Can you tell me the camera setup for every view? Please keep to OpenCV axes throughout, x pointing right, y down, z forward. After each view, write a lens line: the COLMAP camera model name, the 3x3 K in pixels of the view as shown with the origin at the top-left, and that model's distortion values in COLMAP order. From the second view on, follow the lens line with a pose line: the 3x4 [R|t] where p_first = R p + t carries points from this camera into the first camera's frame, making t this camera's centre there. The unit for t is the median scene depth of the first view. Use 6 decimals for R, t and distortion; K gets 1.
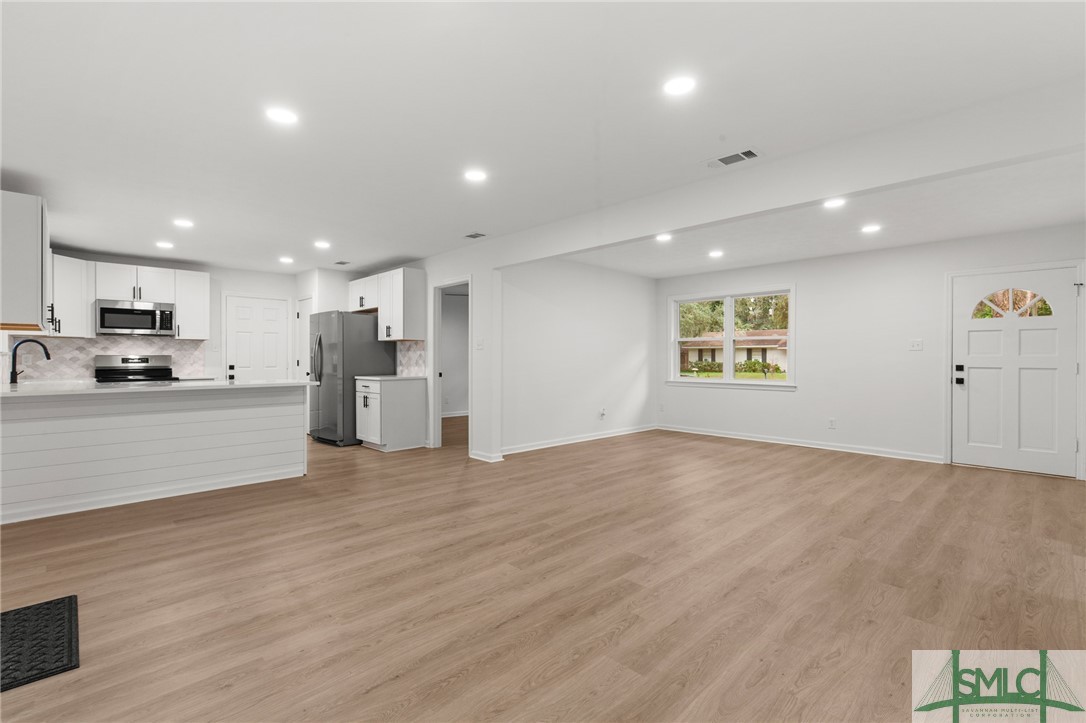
lens RADIAL K [[495.8, 0, 541.3], [0, 495.8, 360.6], [0, 0, 1]] dist [0.013861, -0.000175]
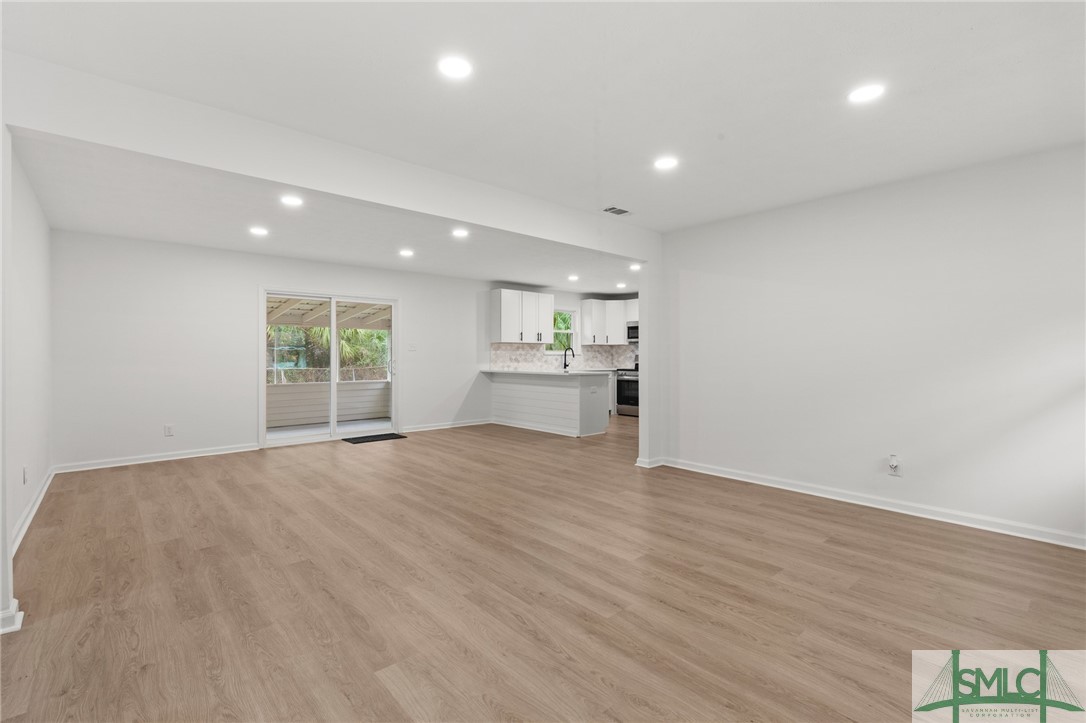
lens RADIAL K [[495.8, 0, 541.1], [0, 495.8, 359.7], [0, 0, 1]] dist [0.013861, -0.000175]
pose [[-0.064748, 0.003452, -0.997896, 1.638250], [-0.002662, 0.999990, 0.003632, -0.001305], [0.997898, 0.002891, -0.064738, 1.667247]]
